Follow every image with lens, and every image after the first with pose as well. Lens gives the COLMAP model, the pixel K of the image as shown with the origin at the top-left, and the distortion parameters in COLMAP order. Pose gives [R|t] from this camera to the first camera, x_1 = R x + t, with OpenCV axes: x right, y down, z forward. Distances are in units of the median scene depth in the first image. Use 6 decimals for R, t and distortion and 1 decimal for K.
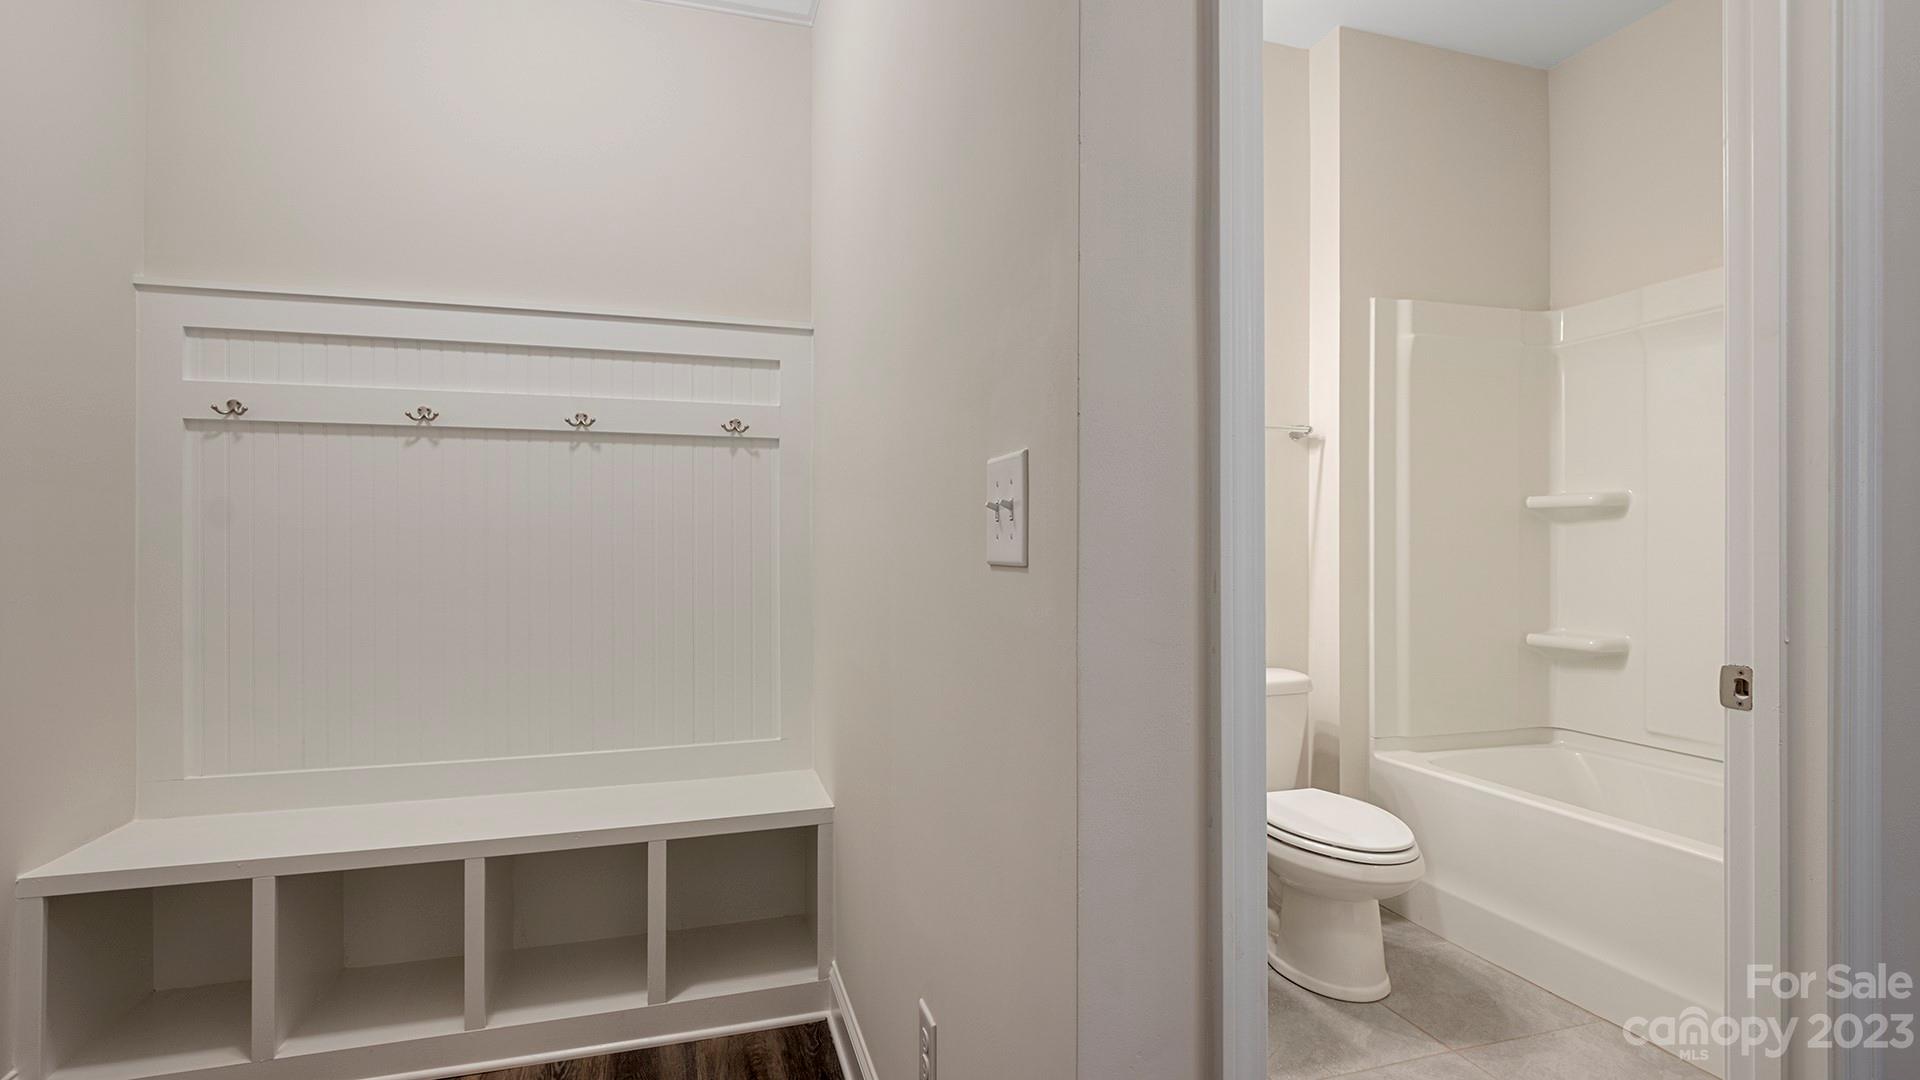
lens RADIAL K [[888.0, 0, 959.3], [0, 888.0, 550.1], [0, 0, 1]] dist [0.000402, 0.000154]
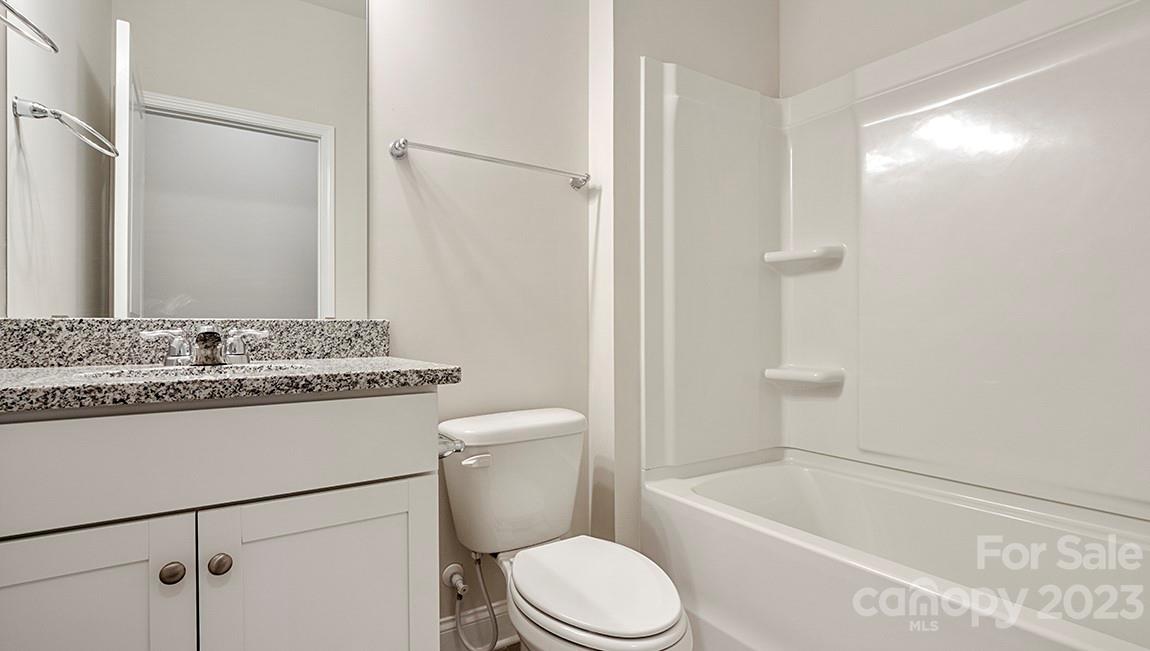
lens RADIAL K [[546.8, 0, 575.0], [0, 546.8, 325.5], [0, 0, 1]] dist [-0.001543, -0.000387]
pose [[0.958214, -0.002016, 0.286044, 0.196676], [0.002807, 0.999993, -0.002355, 0.038984], [-0.286037, 0.003060, 0.958214, 0.390151]]
